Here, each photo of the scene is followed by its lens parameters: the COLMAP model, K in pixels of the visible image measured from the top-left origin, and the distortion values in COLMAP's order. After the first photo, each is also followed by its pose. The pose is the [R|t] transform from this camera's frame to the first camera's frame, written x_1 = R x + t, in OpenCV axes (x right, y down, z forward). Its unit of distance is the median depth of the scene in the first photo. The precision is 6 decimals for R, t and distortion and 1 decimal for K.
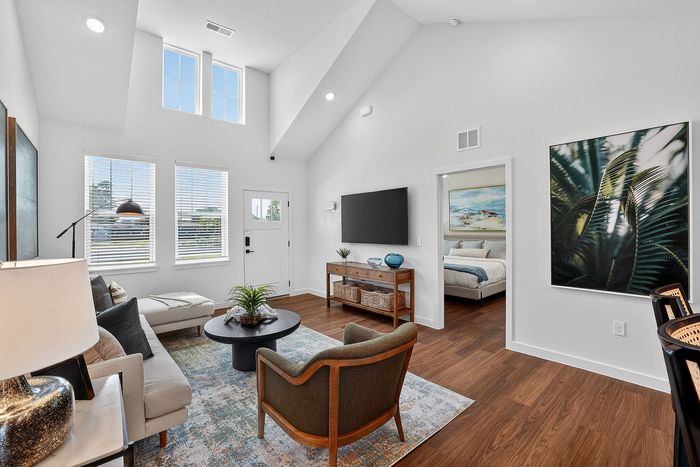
lens RADIAL K [[300.6, 0, 347.0], [0, 300.6, 231.7], [0, 0, 1]] dist [-0.043576, 0.012188]
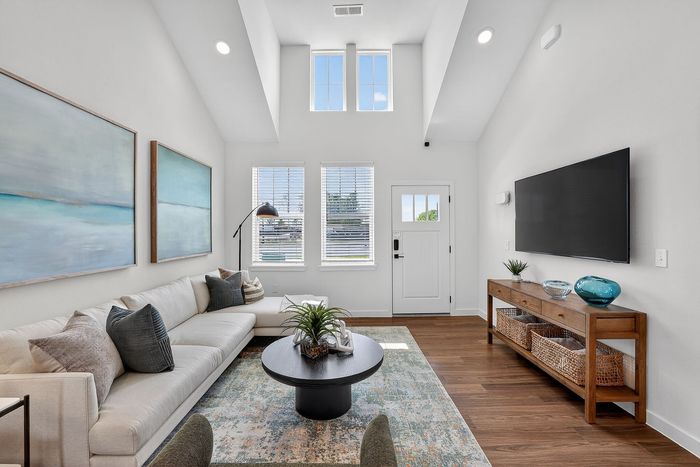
lens RADIAL K [[300.6, 0, 347.0], [0, 300.6, 231.7], [0, 0, 1]] dist [-0.043576, 0.012188]
pose [[0.753443, 0.003204, -0.657505, 0.262568], [-0.006398, 0.999977, -0.002459, -0.004830], [0.657482, 0.006059, 0.753446, 0.507312]]
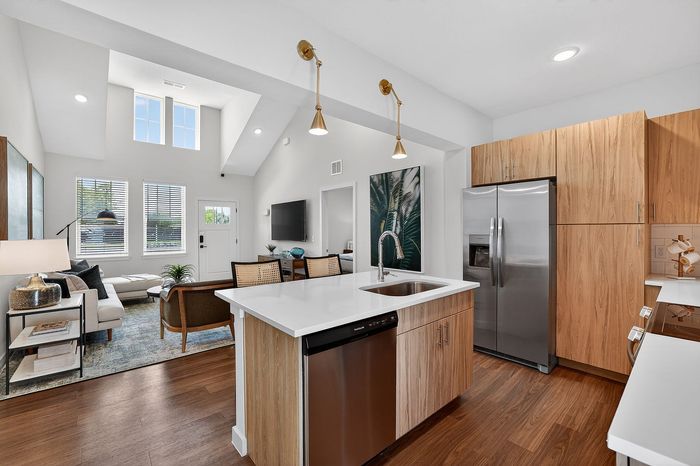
lens RADIAL K [[300.6, 0, 347.0], [0, 300.6, 231.2], [0, 0, 1]] dist [-0.043576, 0.012188]
pose [[0.999997, 0.002285, -0.000493, 0.616626], [-0.002288, 0.999976, -0.006482, 0.010488], [0.000478, 0.006483, 0.999979, -0.616455]]
